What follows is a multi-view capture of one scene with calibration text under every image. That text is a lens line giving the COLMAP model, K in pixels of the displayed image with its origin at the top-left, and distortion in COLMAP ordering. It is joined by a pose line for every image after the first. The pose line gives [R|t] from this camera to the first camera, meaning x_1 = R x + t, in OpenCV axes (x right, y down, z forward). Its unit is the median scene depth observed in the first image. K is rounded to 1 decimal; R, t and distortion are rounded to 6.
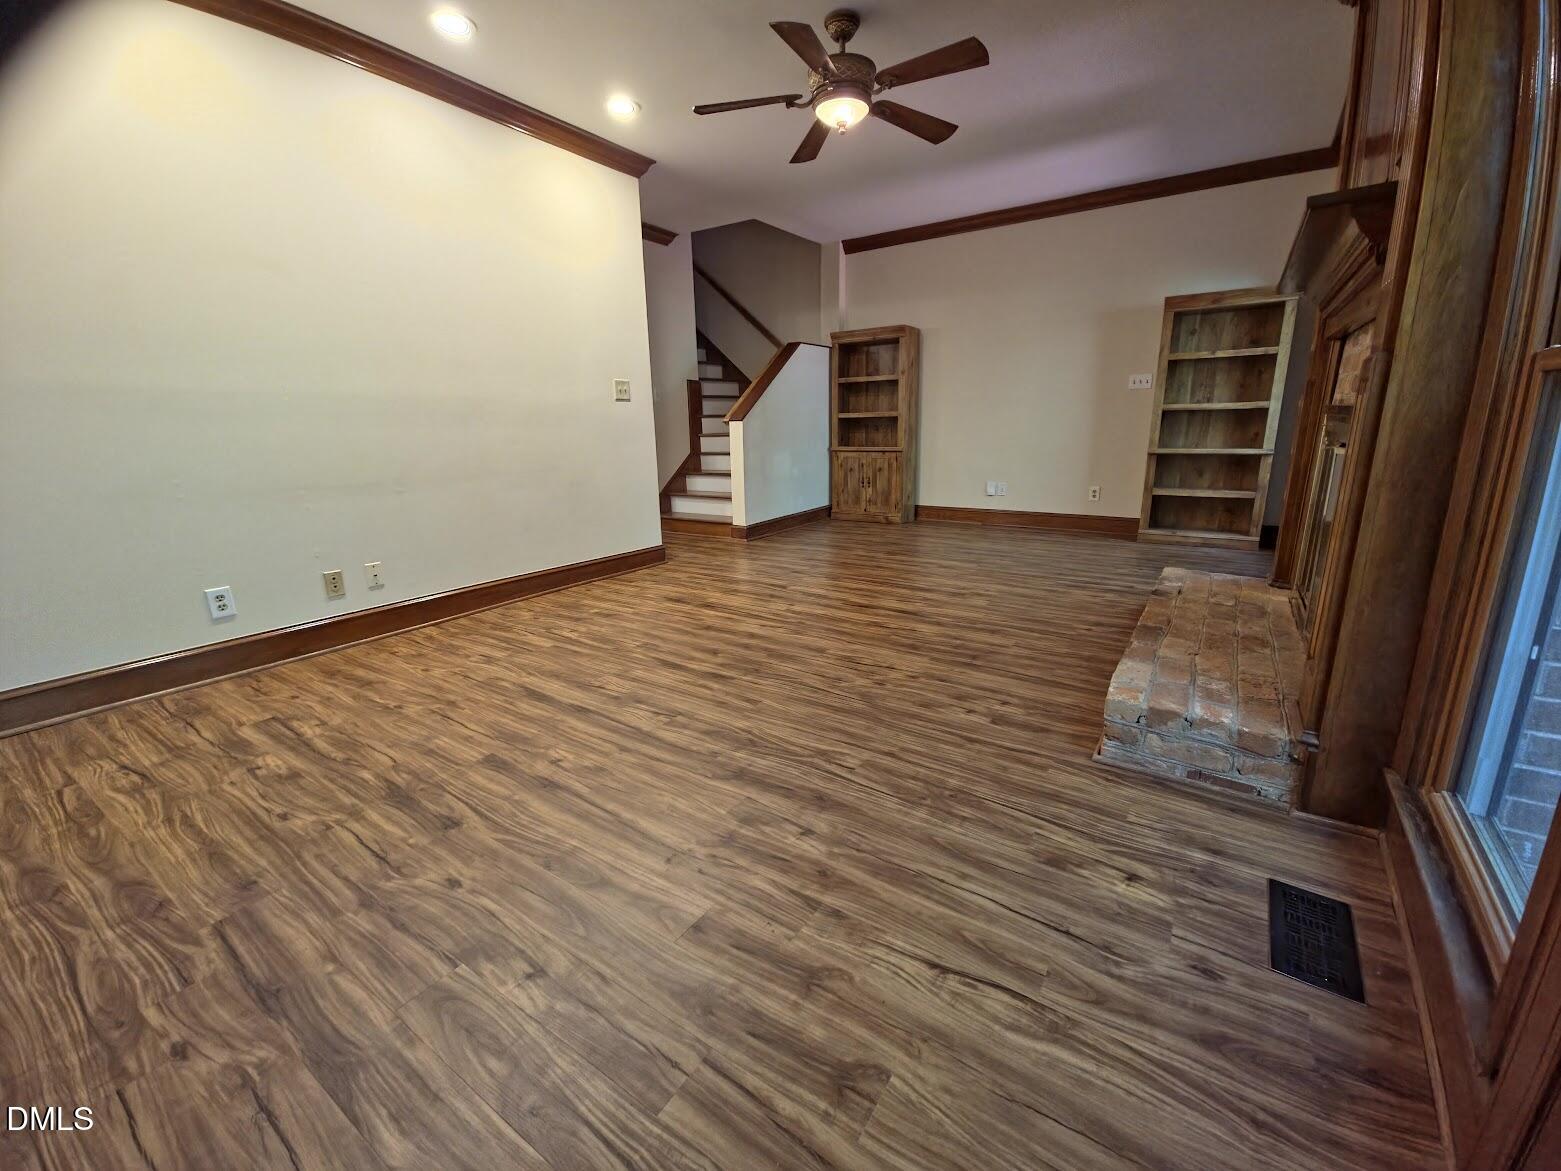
lens RADIAL K [[641.3, 0, 803.1], [0, 641.3, 592.4], [0, 0, 1]] dist [0.000642, 0.000441]
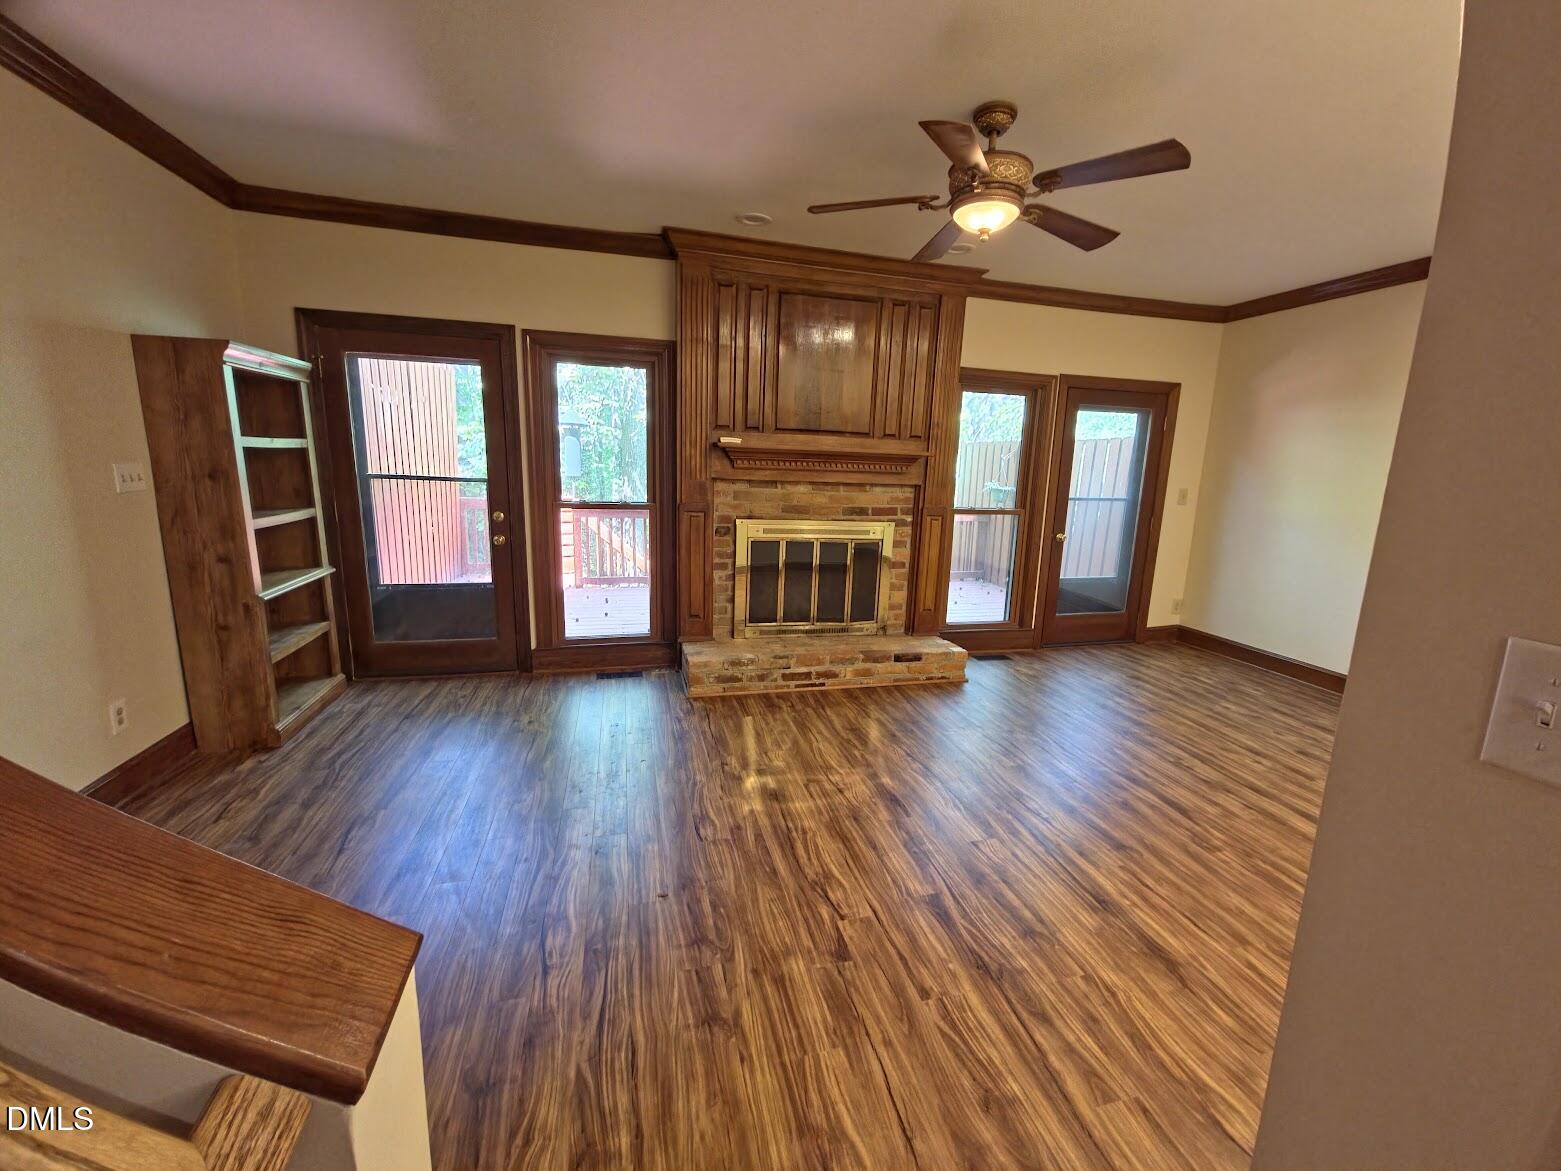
lens RADIAL K [[641.3, 0, 803.1], [0, 641.3, 592.4], [0, 0, 1]] dist [0.000642, 0.000441]
pose [[-0.744267, -0.144015, 0.652170, -0.369283], [0.150668, 0.915099, 0.374022, -0.650450], [-0.650665, 0.376633, -0.659380, 1.873842]]
